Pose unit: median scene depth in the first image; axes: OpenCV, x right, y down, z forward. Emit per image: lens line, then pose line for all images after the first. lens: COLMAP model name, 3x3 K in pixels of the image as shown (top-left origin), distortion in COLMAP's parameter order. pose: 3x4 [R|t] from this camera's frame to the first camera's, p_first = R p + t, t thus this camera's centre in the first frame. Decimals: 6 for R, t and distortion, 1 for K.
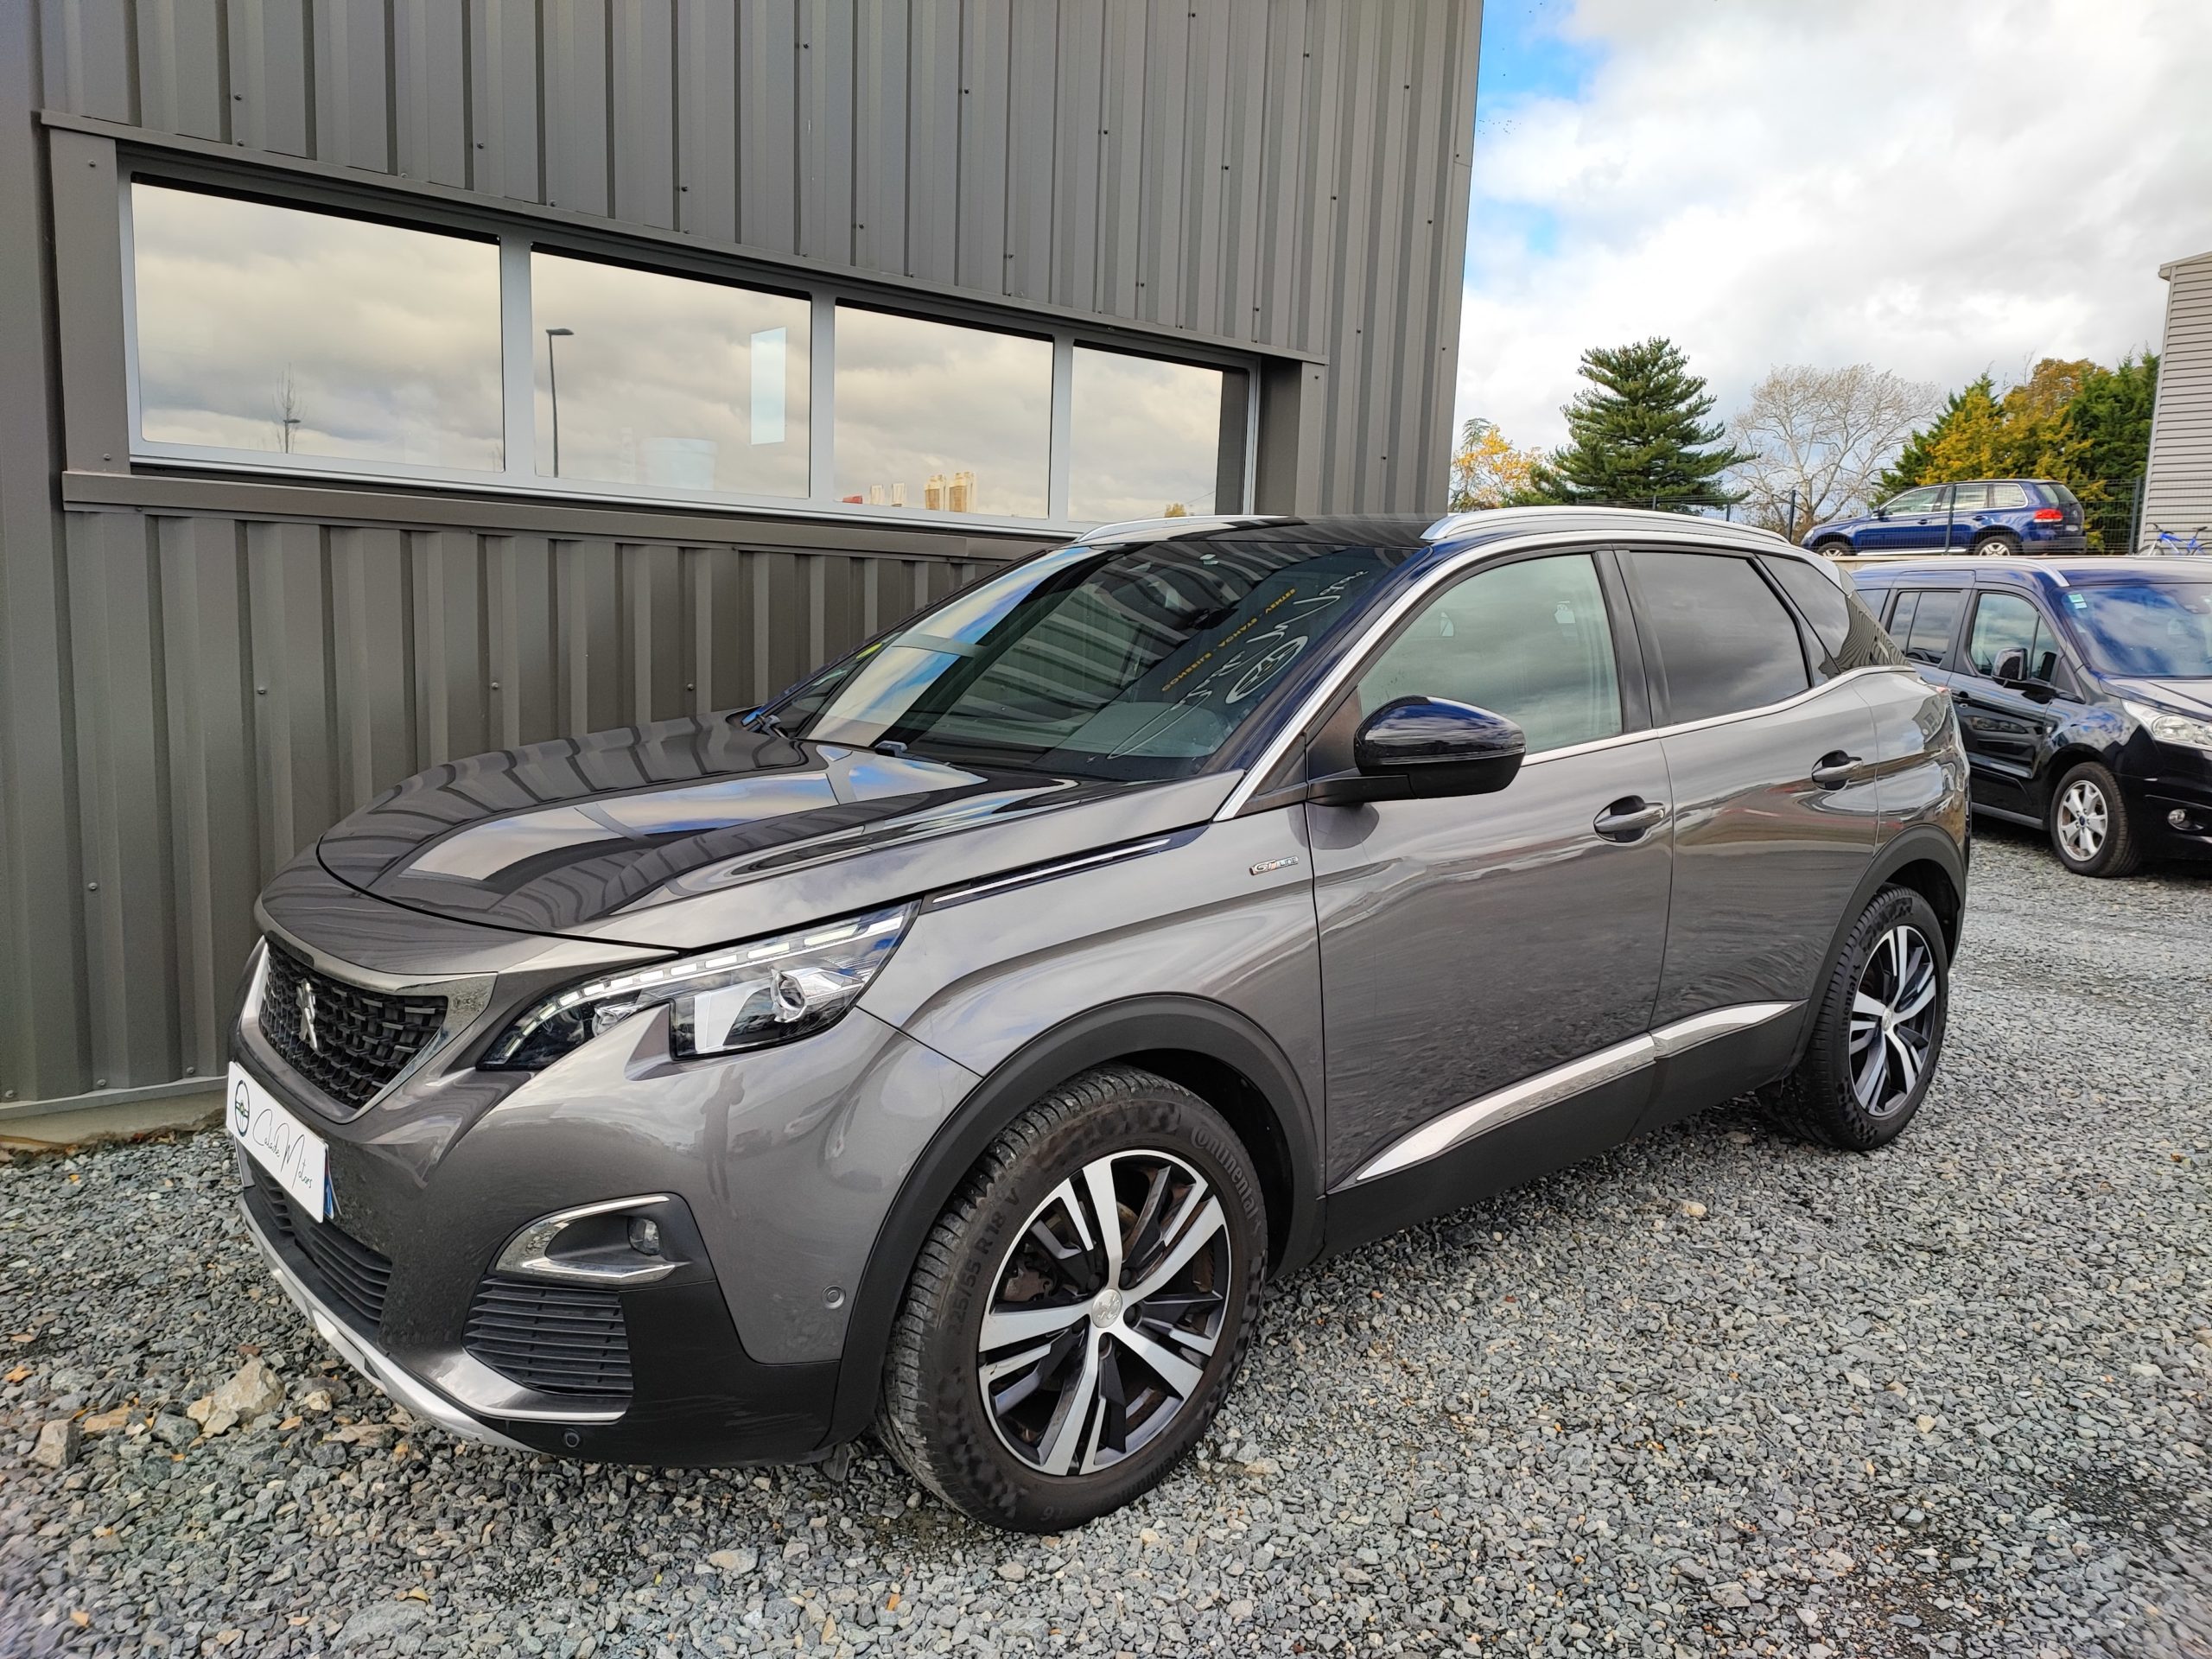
lens RADIAL K [[1581.6, 0, 1106.0], [0, 1581.6, 829.5], [0, 0, 1]] dist [0.058551, -0.063745]
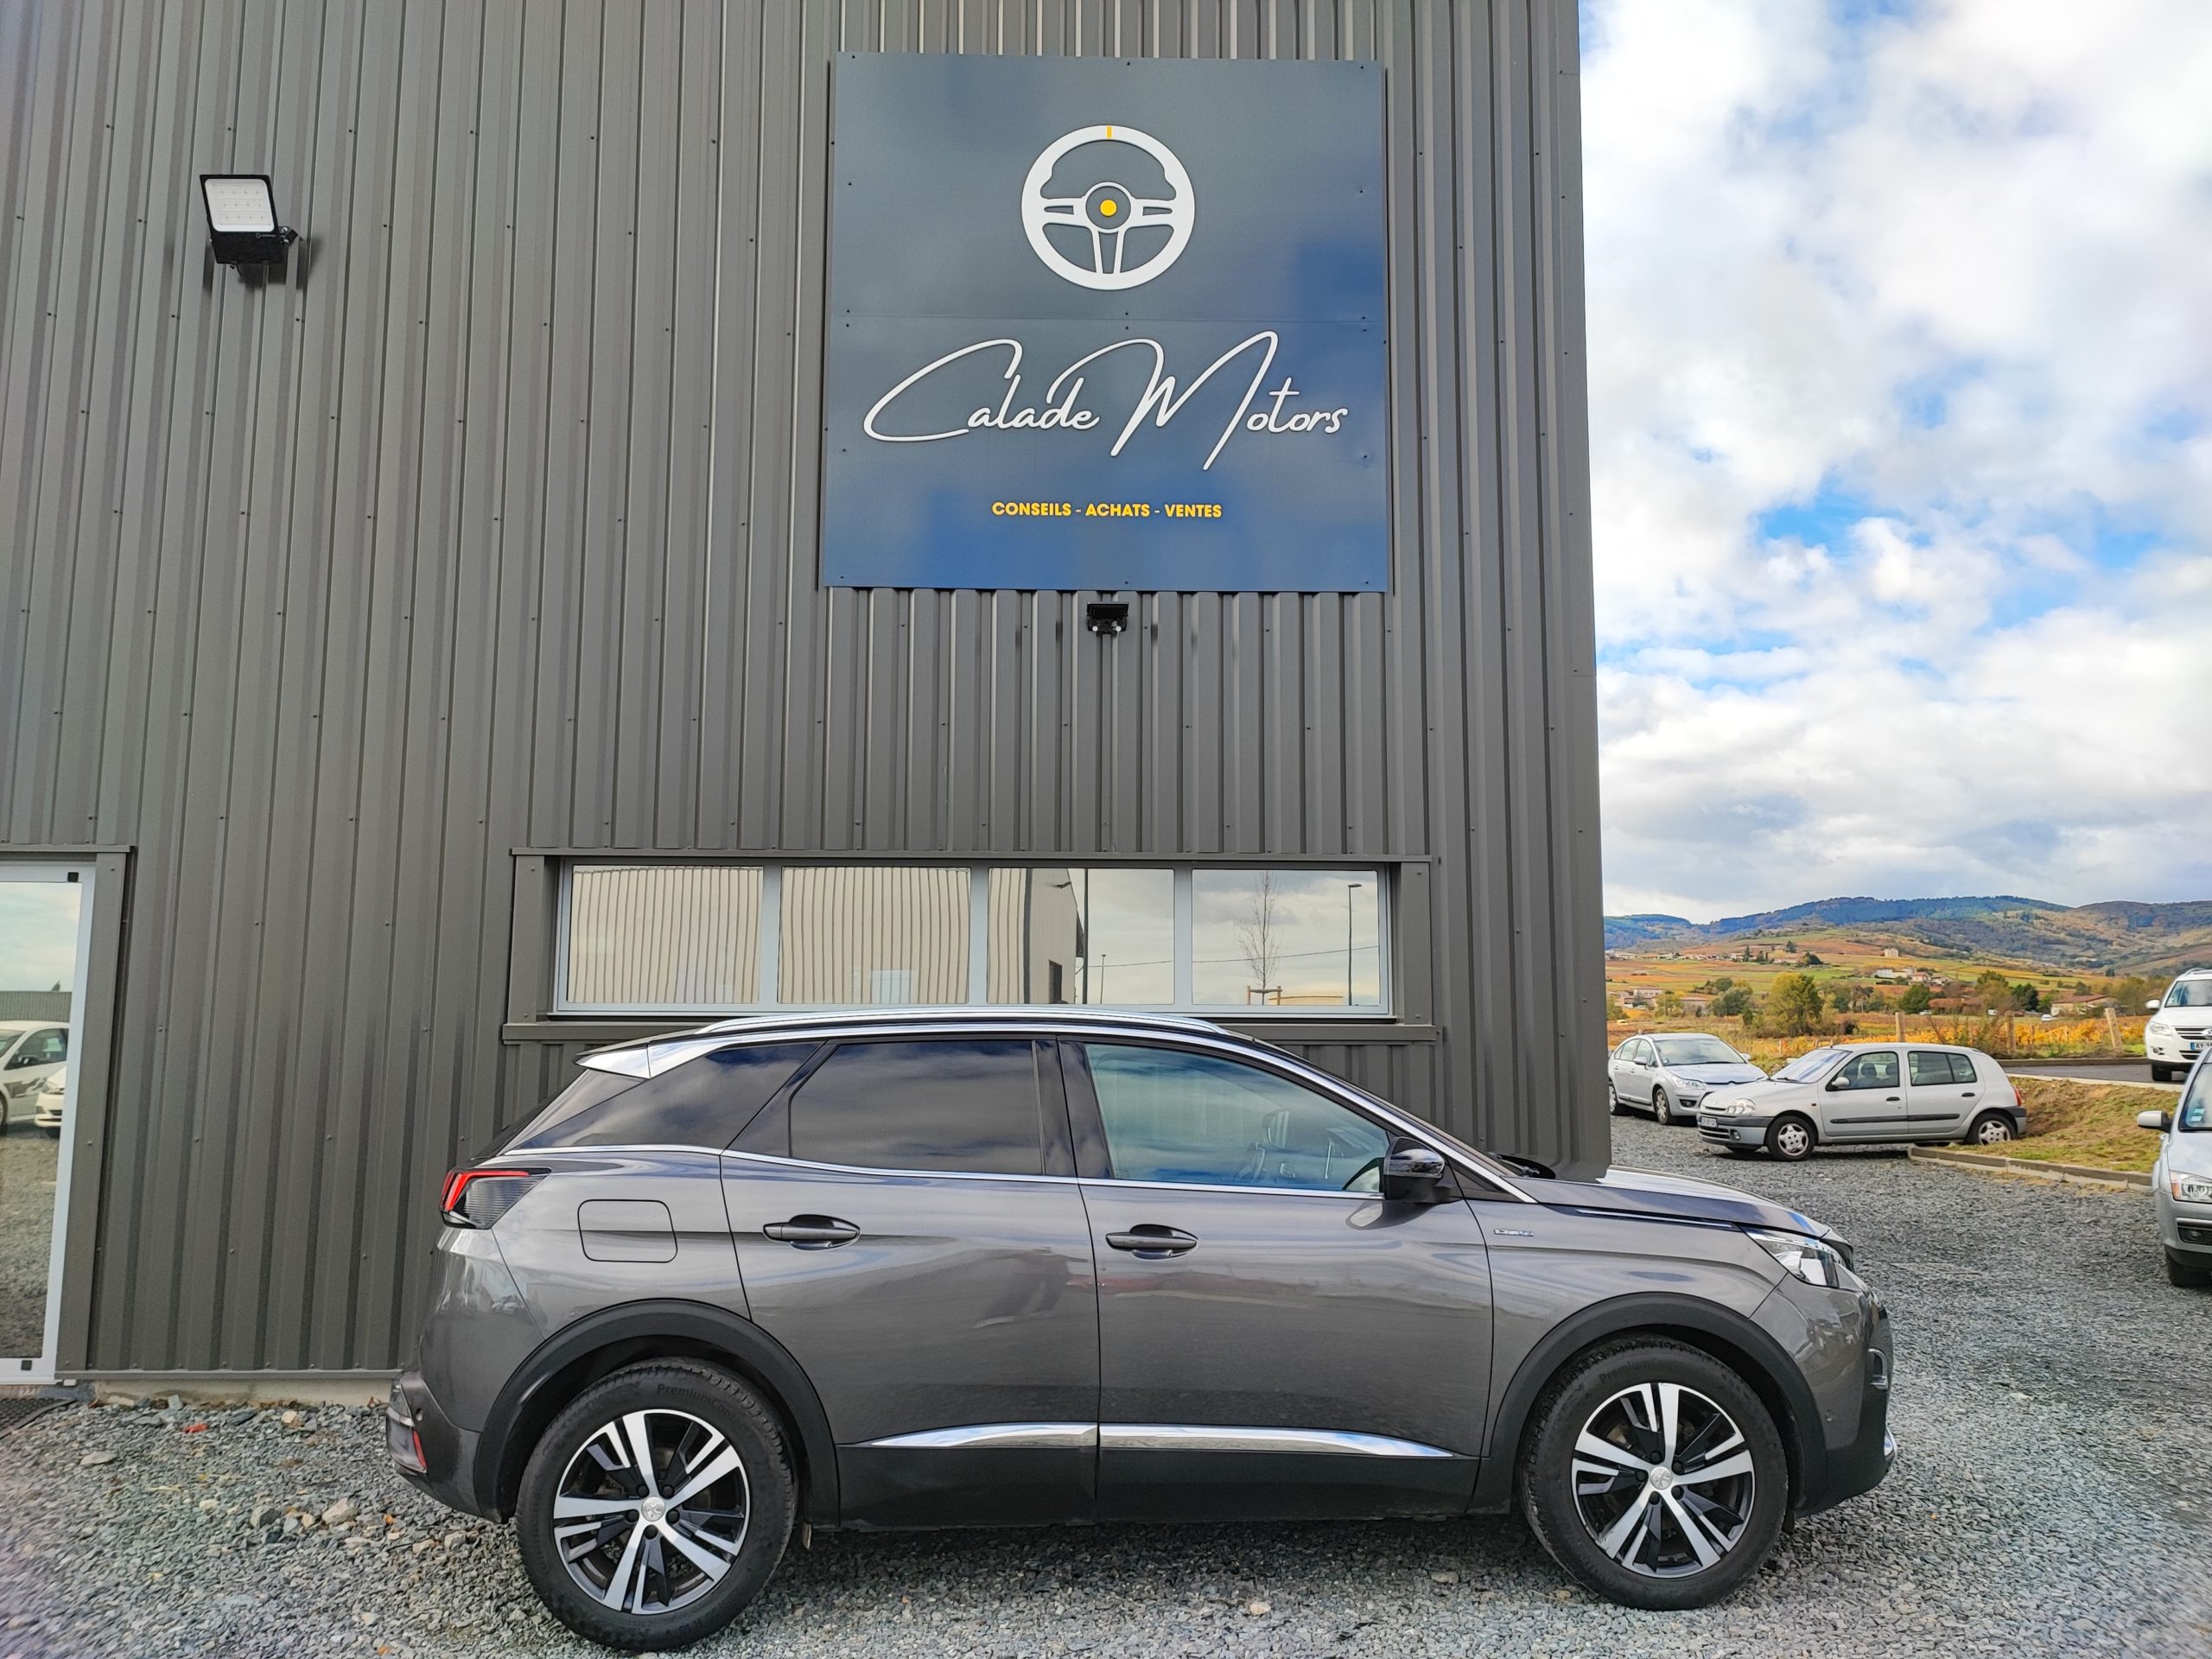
lens RADIAL K [[1581.6, 0, 1106.0], [0, 1581.6, 829.5], [0, 0, 1]] dist [0.058551, -0.063745]
pose [[0.795921, -0.103804, -0.596434, 3.302645], [-0.058599, 0.967355, -0.246558, -0.037453], [0.602557, 0.231191, 0.763856, -0.463847]]
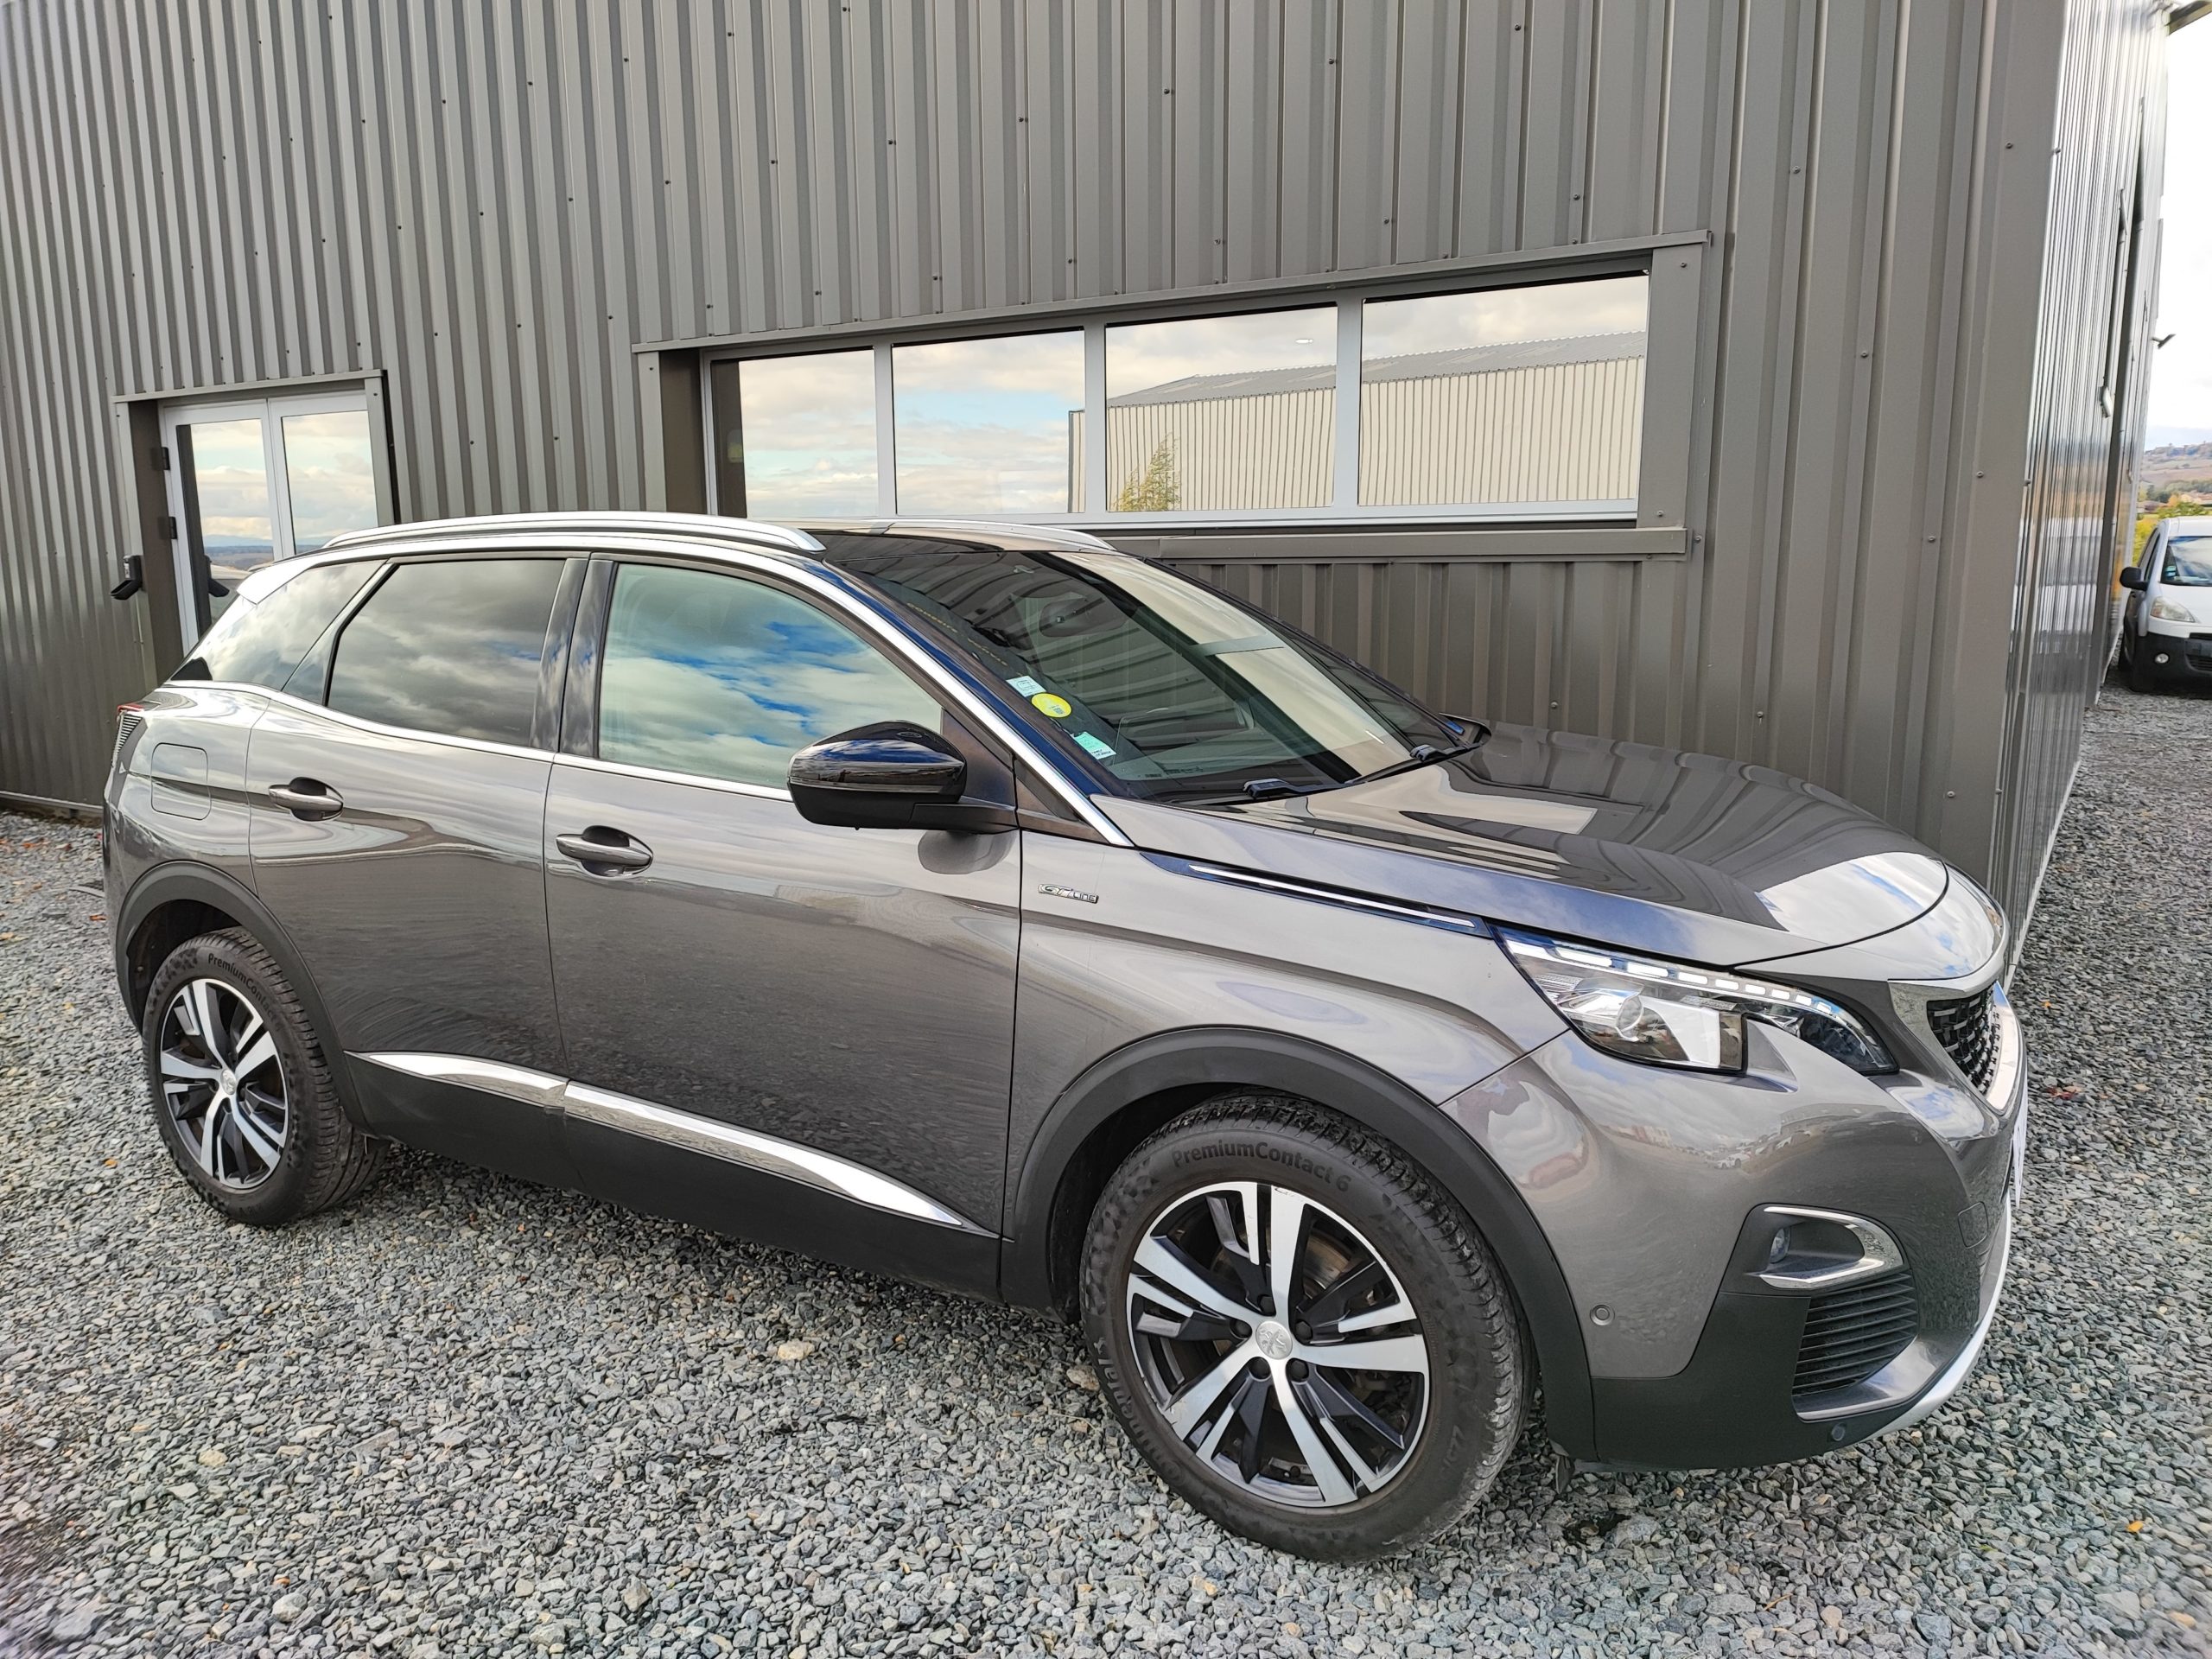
lens RADIAL K [[1581.6, 0, 1106.0], [0, 1581.6, 829.5], [0, 0, 1]] dist [0.058551, -0.063745]
pose [[0.326665, 0.130347, -0.936109, 3.749432], [-0.108061, 0.989100, 0.100016, -0.427523], [0.938942, 0.068485, 0.337190, 2.737539]]
